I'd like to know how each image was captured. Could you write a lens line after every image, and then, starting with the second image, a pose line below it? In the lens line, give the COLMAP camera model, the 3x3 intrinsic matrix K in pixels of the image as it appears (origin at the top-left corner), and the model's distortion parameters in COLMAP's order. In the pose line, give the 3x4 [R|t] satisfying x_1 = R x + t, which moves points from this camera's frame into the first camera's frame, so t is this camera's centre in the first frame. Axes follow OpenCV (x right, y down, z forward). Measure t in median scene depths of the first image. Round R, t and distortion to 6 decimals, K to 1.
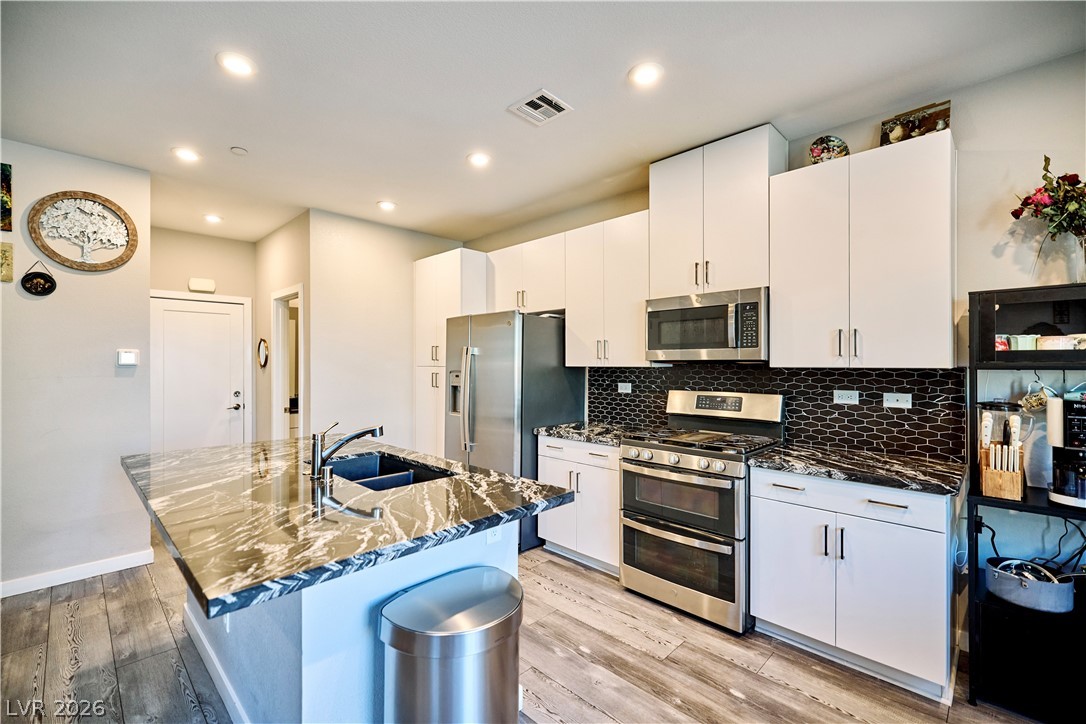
lens RADIAL K [[470.3, 0, 540.1], [0, 470.3, 364.3], [0, 0, 1]] dist [0.000816, 0.000934]
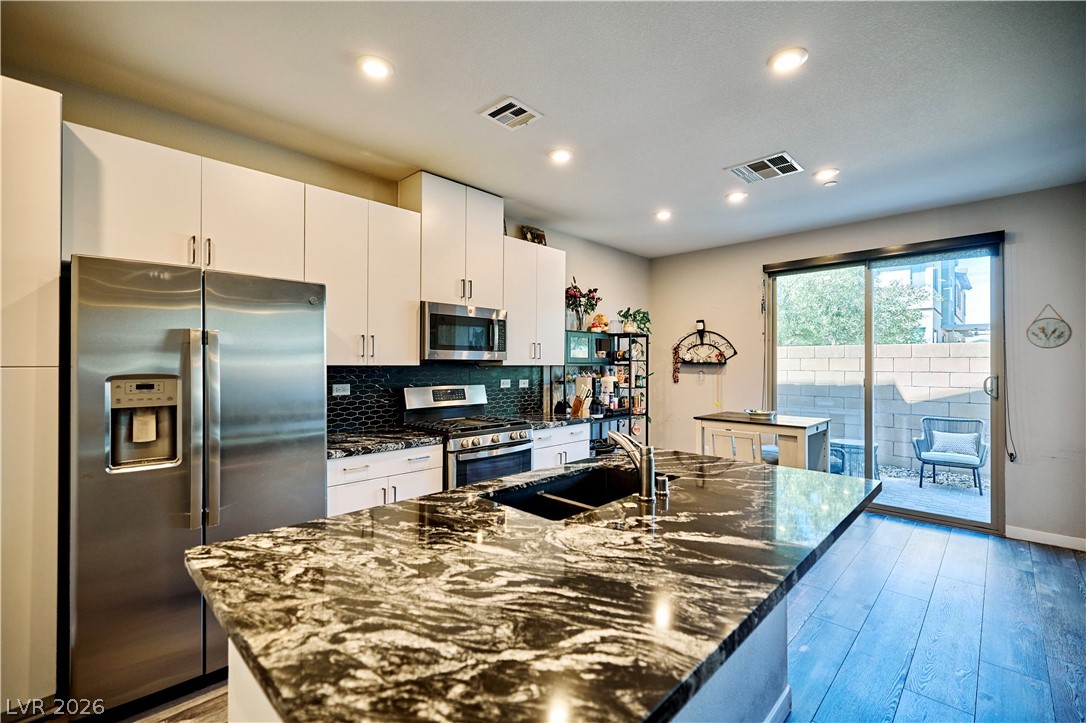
lens RADIAL K [[470.3, 0, 542.5], [0, 470.3, 362.5], [0, 0, 1]] dist [0.000816, 0.000934]
pose [[-0.015545, 0.000763, 0.999879, -0.906232], [-0.005210, 0.999986, -0.000845, -0.001659], [-0.999866, -0.005222, -0.015540, 0.834117]]
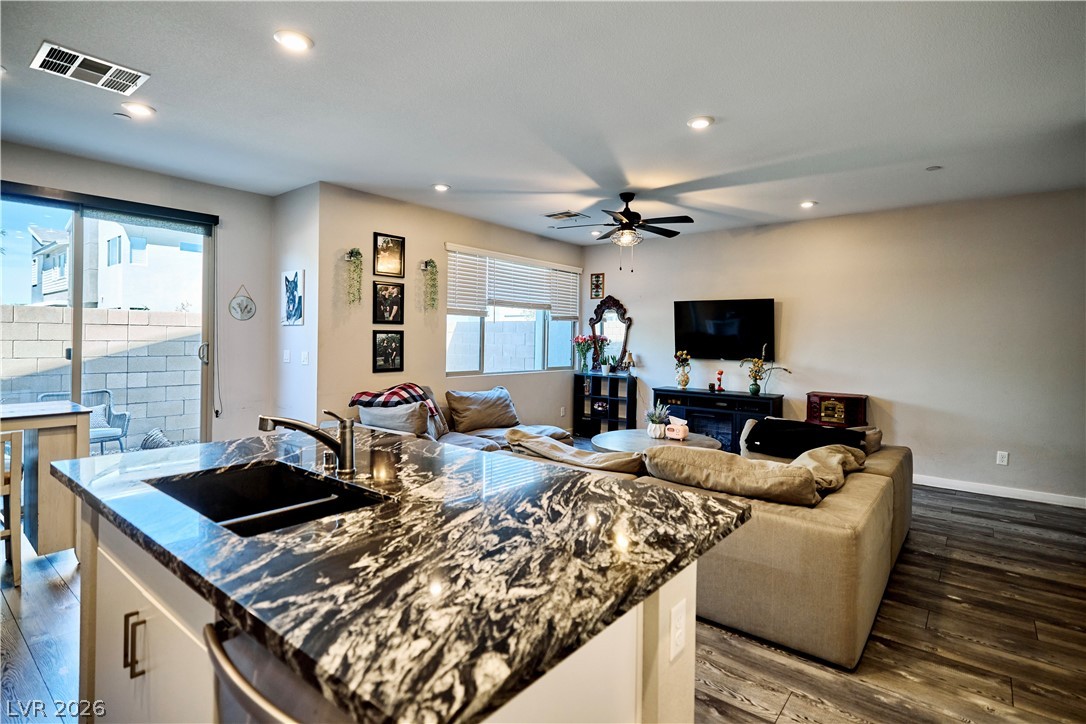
lens RADIAL K [[530.4, 0, 578.5], [0, 530.4, 340.0], [0, 0, 1]] dist [0.004657, -0.001819]
pose [[-0.990033, -0.014737, -0.140060, -0.514603], [-0.014639, 0.999891, -0.001729, 0.003399], [0.140070, 0.000338, -0.990142, 1.369265]]
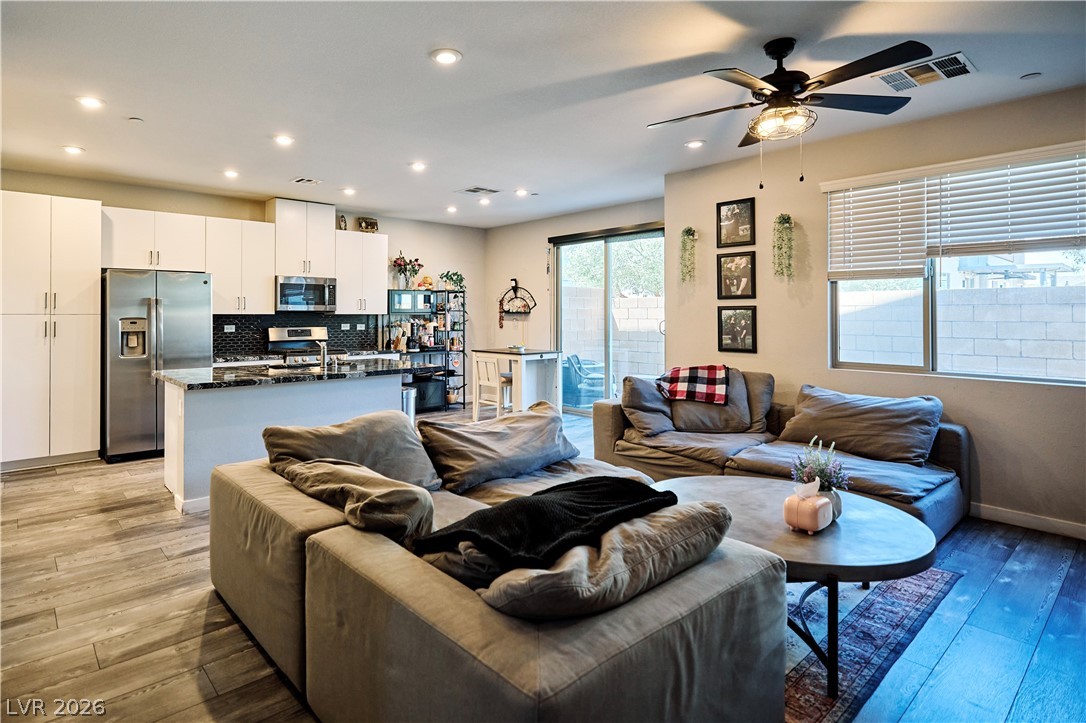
lens RADIAL K [[575.6, 0, 466.8], [0, 575.6, 309.3], [0, 0, 1]] dist [0.001286, -0.000024]
pose [[0.104976, 0.006970, 0.994450, -2.023812], [-0.001879, 0.999975, -0.006811, 0.000229], [-0.994473, -0.001153, 0.104986, 0.078994]]
